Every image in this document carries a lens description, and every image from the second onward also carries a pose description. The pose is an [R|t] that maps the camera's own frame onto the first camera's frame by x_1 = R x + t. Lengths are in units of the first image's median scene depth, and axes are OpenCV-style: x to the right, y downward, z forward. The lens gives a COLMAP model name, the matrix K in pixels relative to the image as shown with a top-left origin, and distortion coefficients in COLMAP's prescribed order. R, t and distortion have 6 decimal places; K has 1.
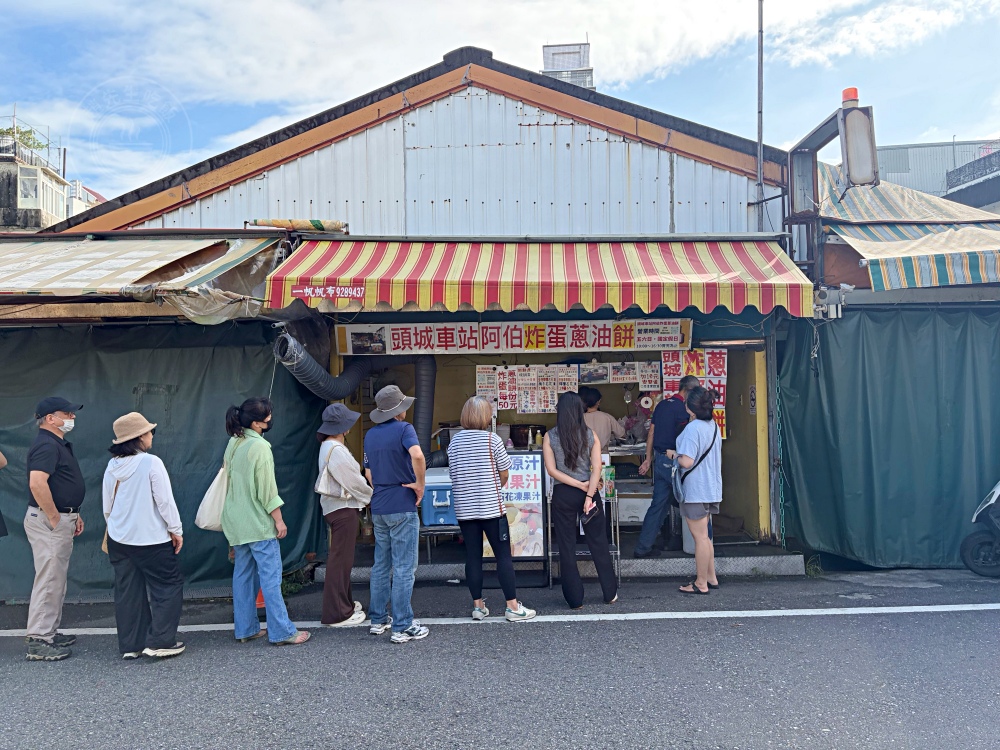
lens RADIAL K [[761.4, 0, 494.8], [0, 761.4, 372.1], [0, 0, 1]] dist [0.026857, -0.020109]
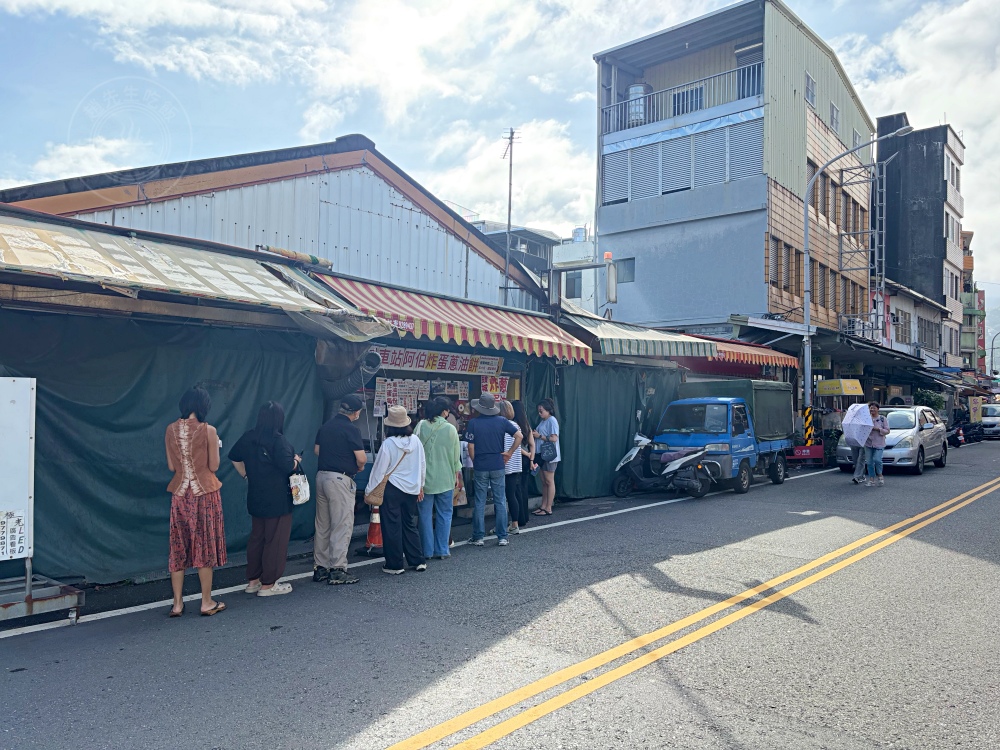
lens RADIAL K [[761.4, 0, 501.0], [0, 761.4, 379.6], [0, 0, 1]] dist [0.026857, -0.020109]
pose [[0.639252, 0.054181, 0.767086, -0.926242], [-0.053152, 0.998242, -0.026214, 0.019086], [-0.767158, -0.024014, 0.641009, -0.044089]]
